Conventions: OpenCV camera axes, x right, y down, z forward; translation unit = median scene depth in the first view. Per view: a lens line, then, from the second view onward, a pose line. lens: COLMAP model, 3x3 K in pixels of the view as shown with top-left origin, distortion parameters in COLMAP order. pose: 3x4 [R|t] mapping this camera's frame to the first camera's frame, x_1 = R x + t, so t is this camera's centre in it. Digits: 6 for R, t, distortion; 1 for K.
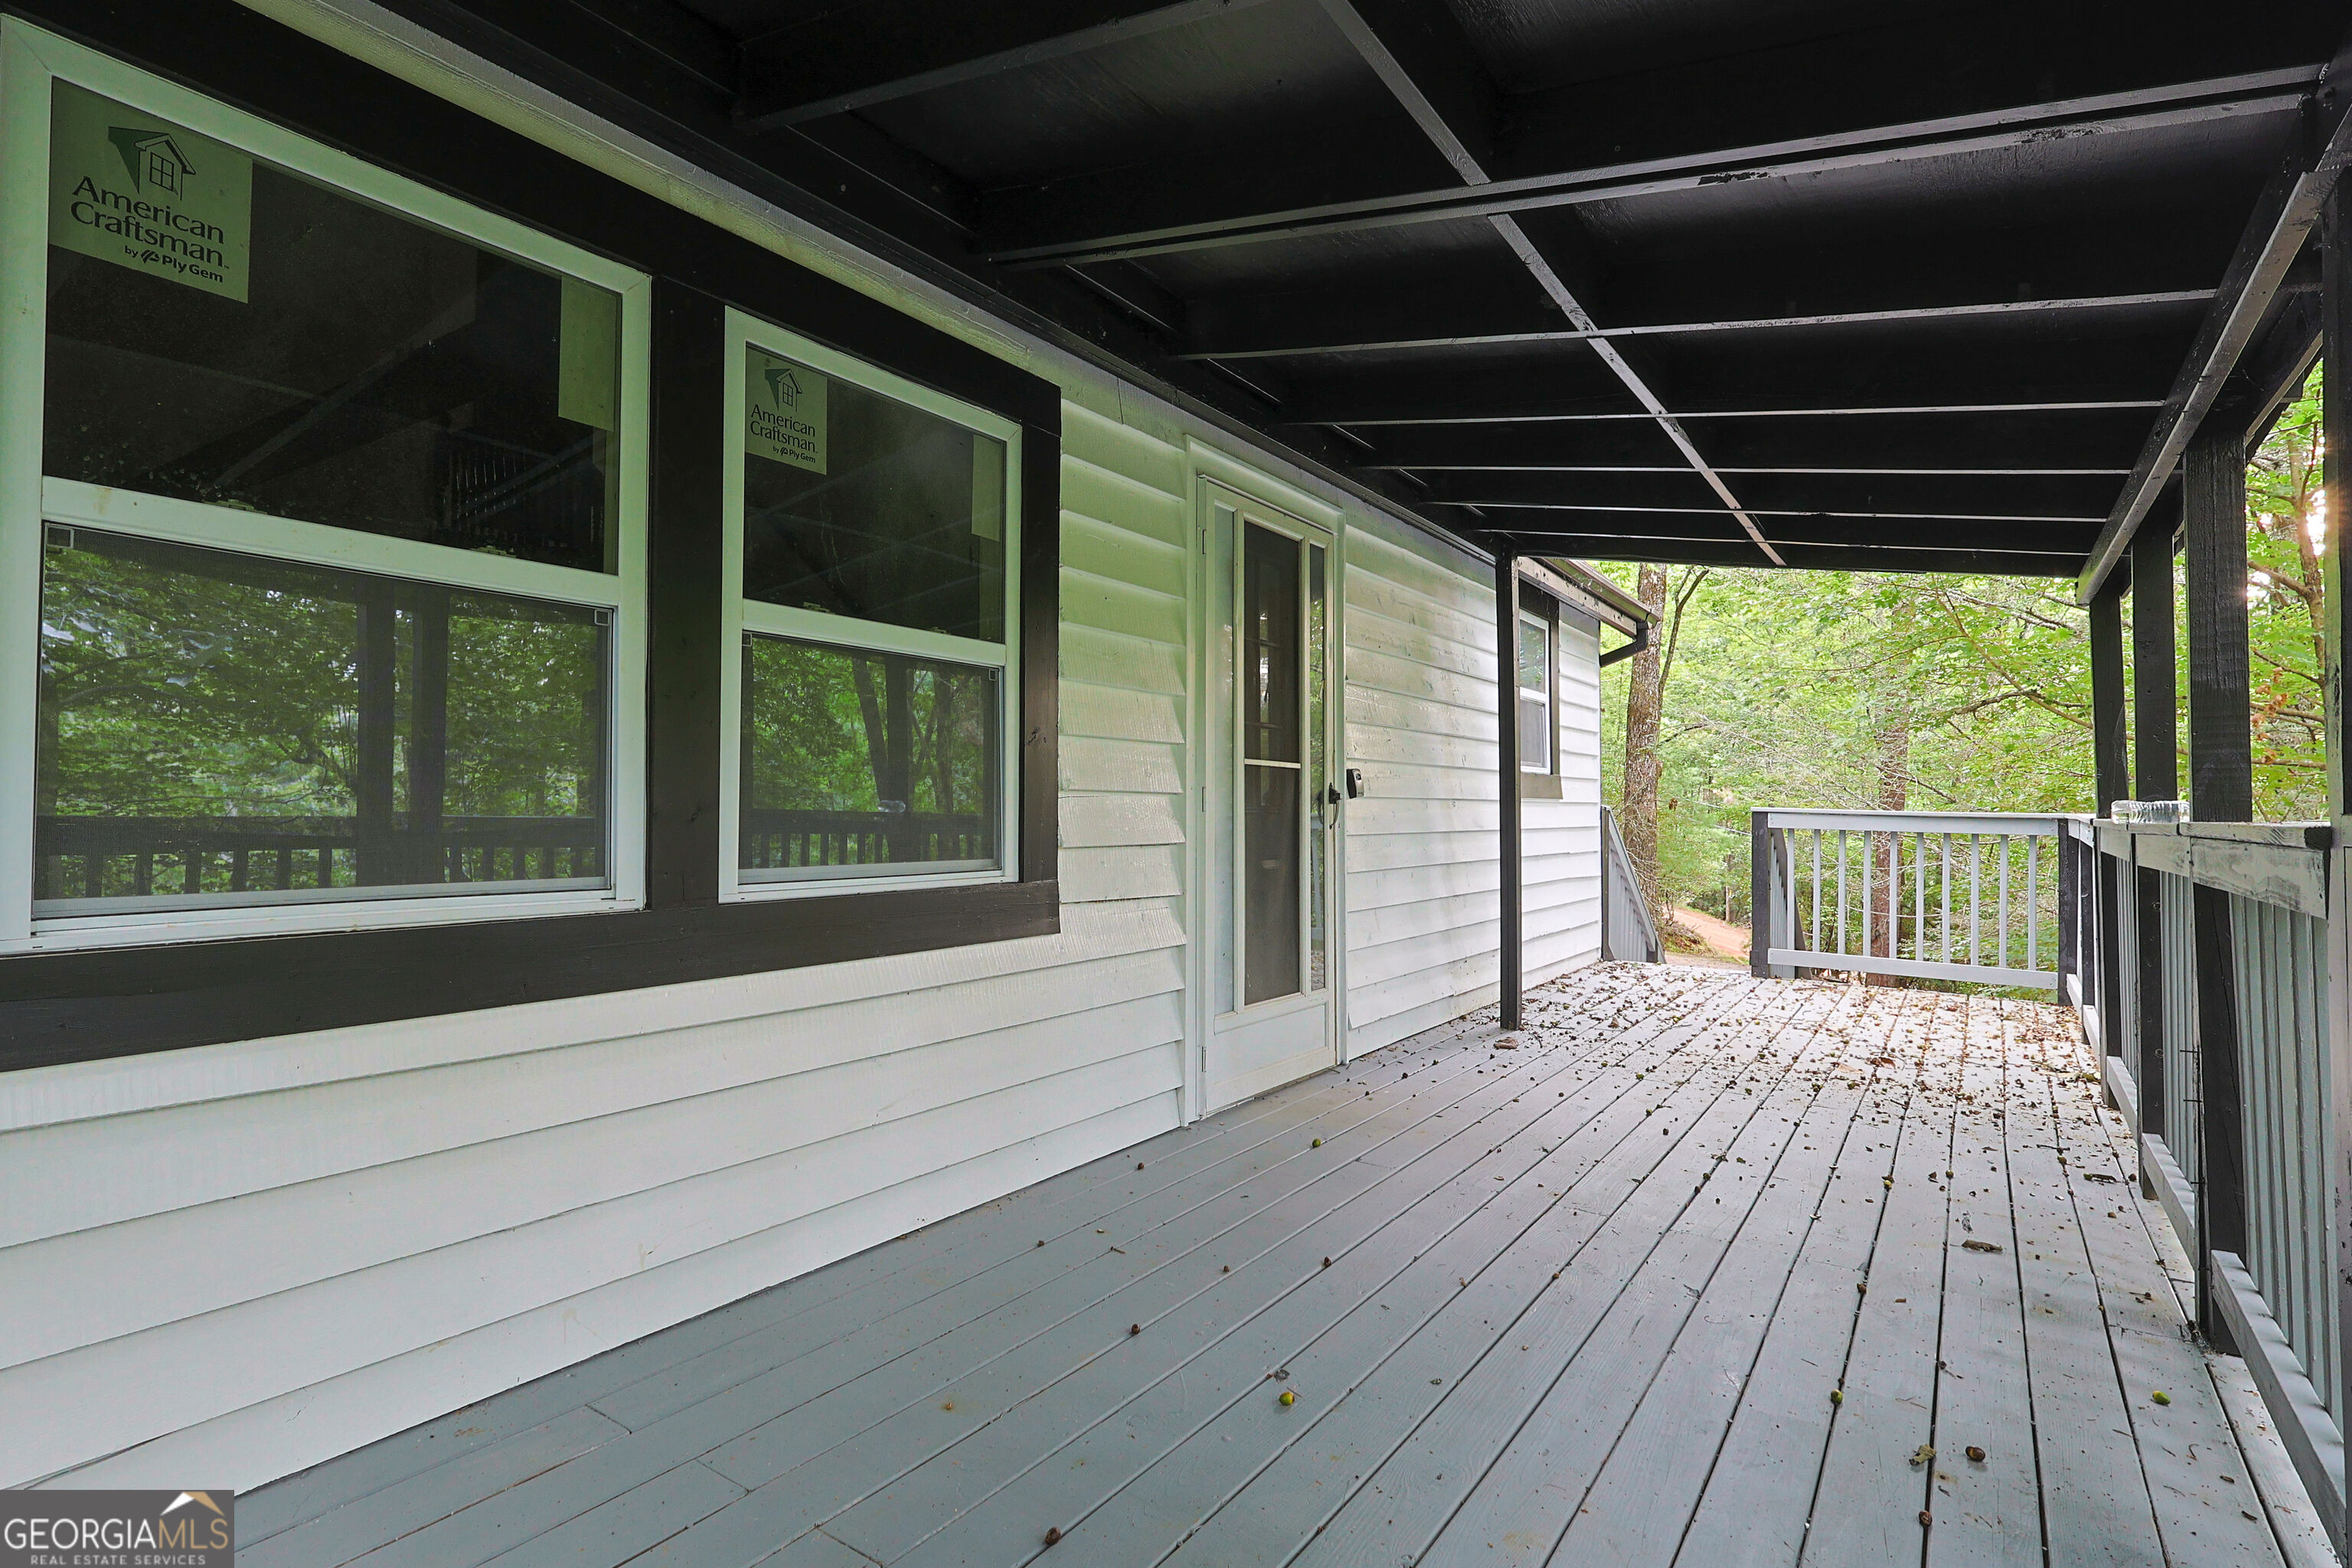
lens RADIAL K [[1110.8, 0, 1170.4], [0, 1110.8, 795.4], [0, 0, 1]] dist [-0.000765, 0.001297]
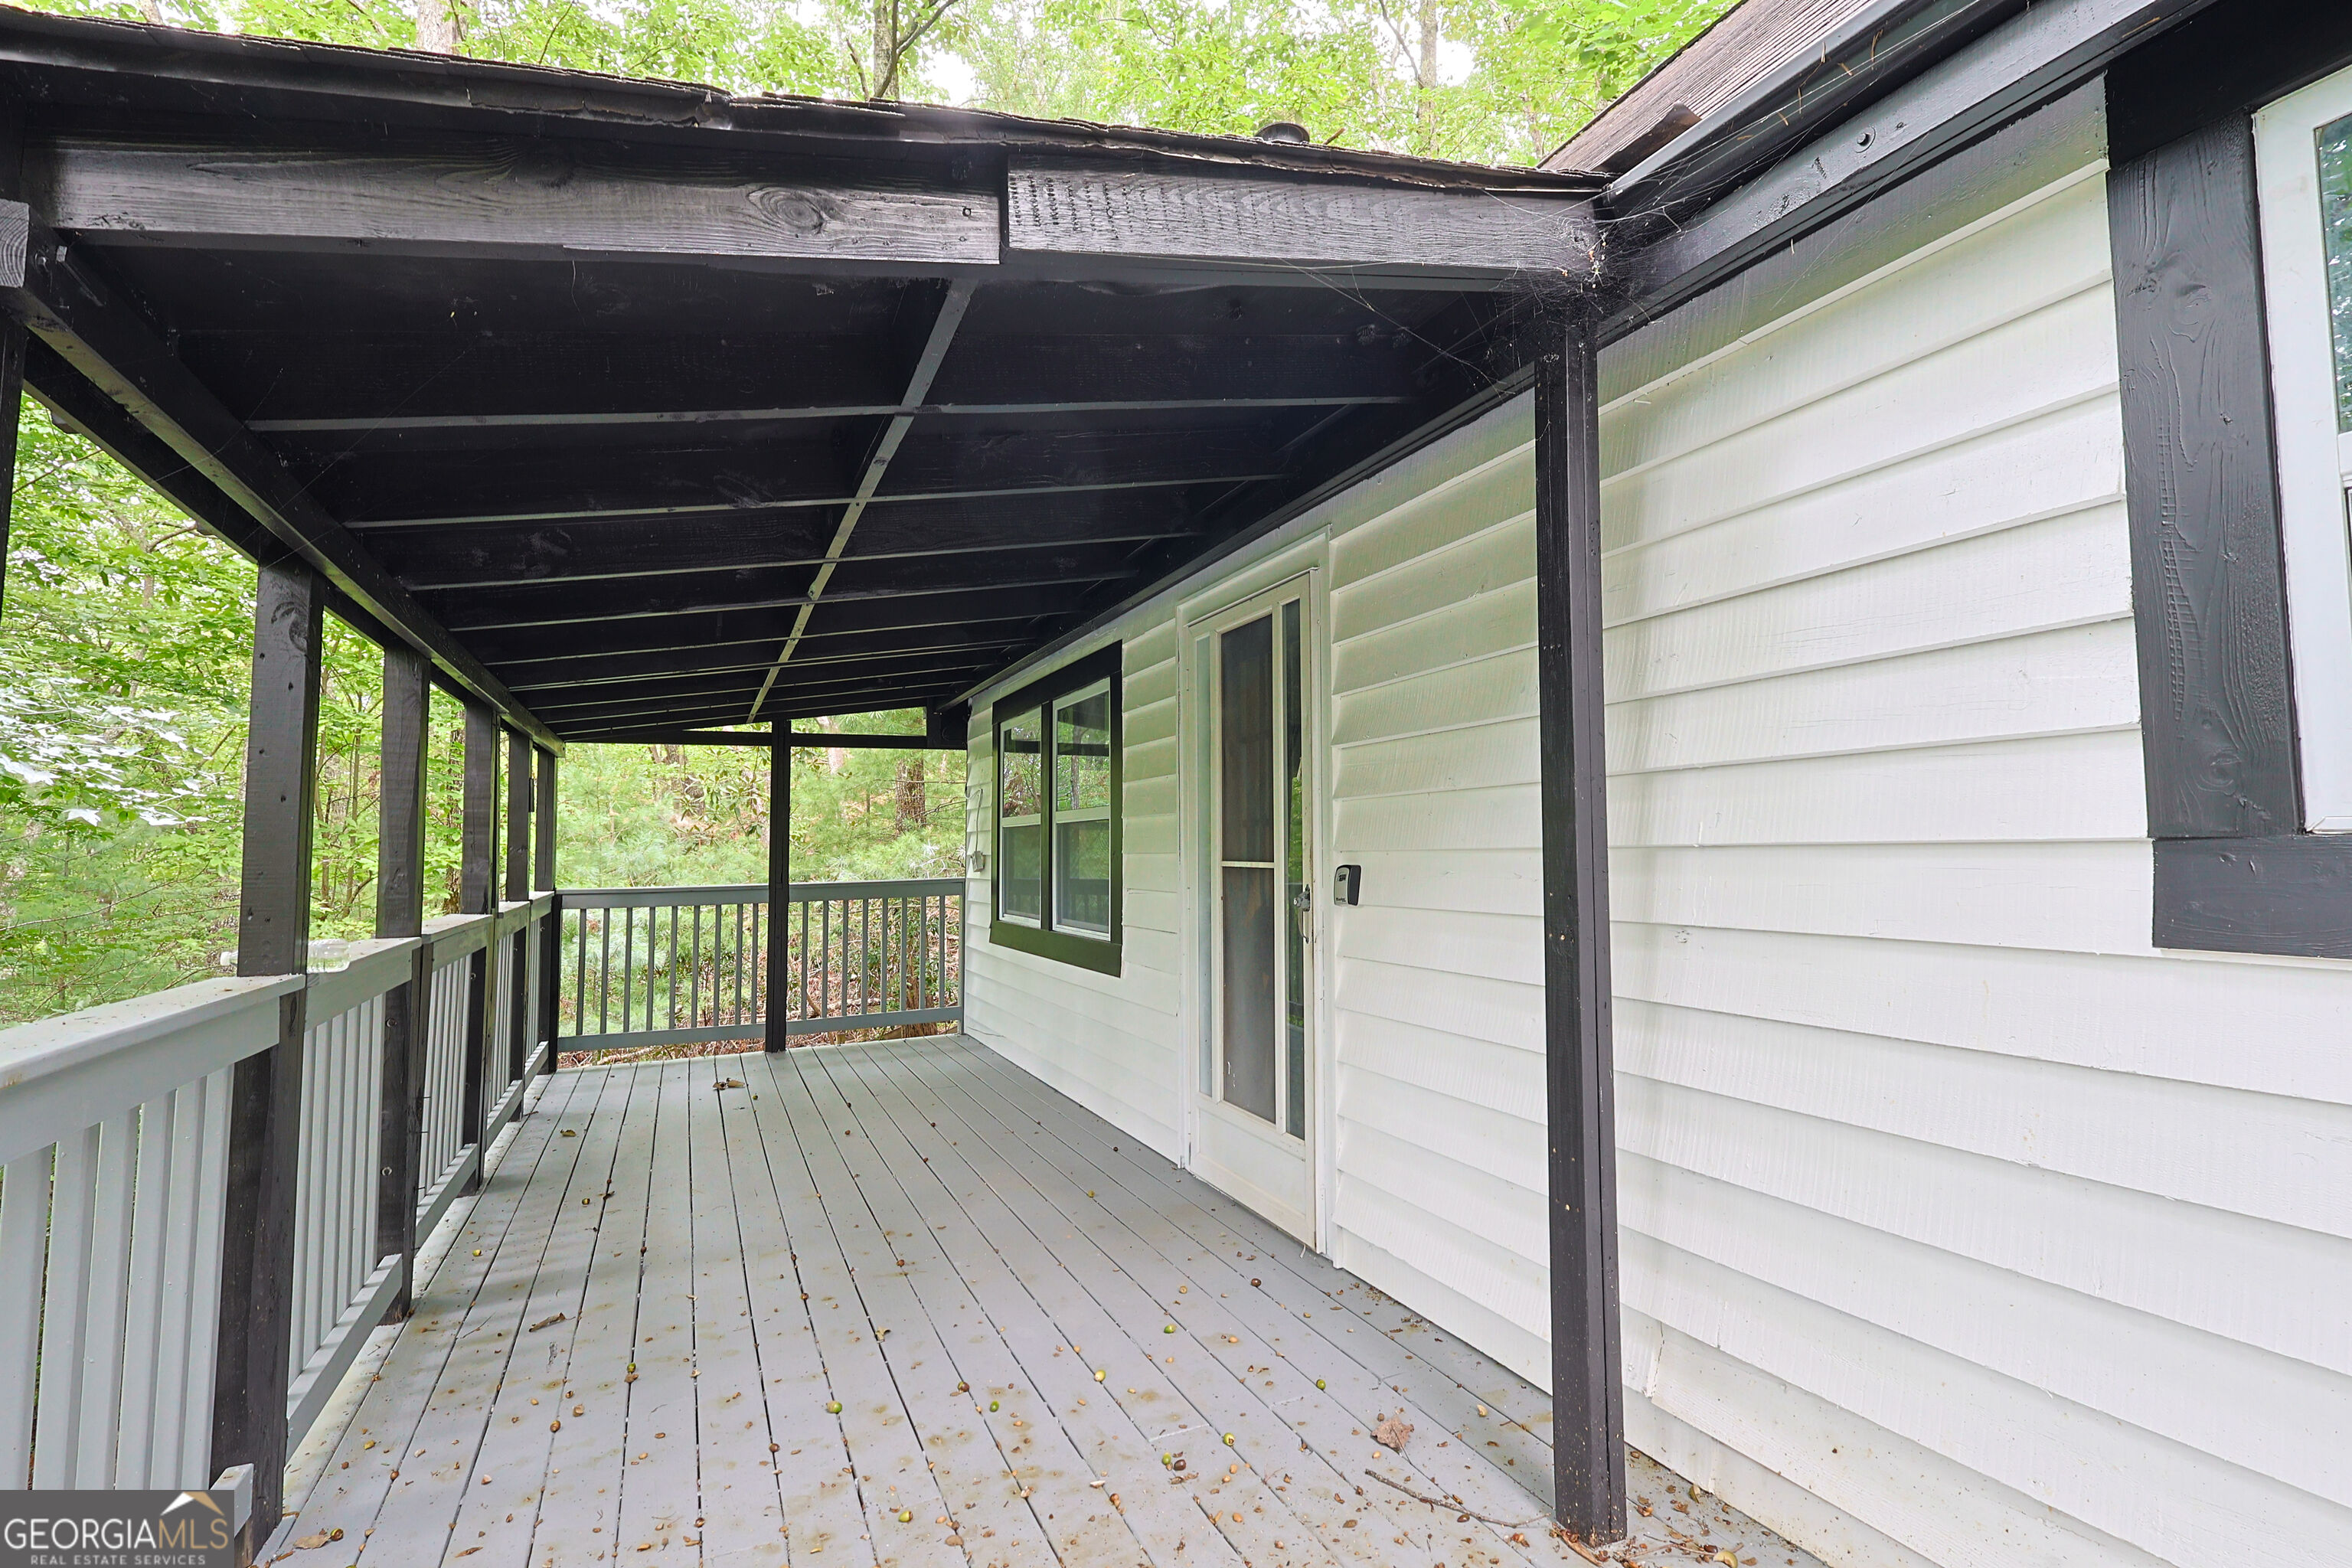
lens RADIAL K [[1110.8, 0, 1170.4], [0, 1110.8, 795.4], [0, 0, 1]] dist [-0.000765, 0.001297]
pose [[-0.501536, -0.062159, -0.862901, 1.101601], [-0.000029, 0.997417, -0.071832, -0.022066], [0.865137, -0.036001, -0.500242, 1.647901]]
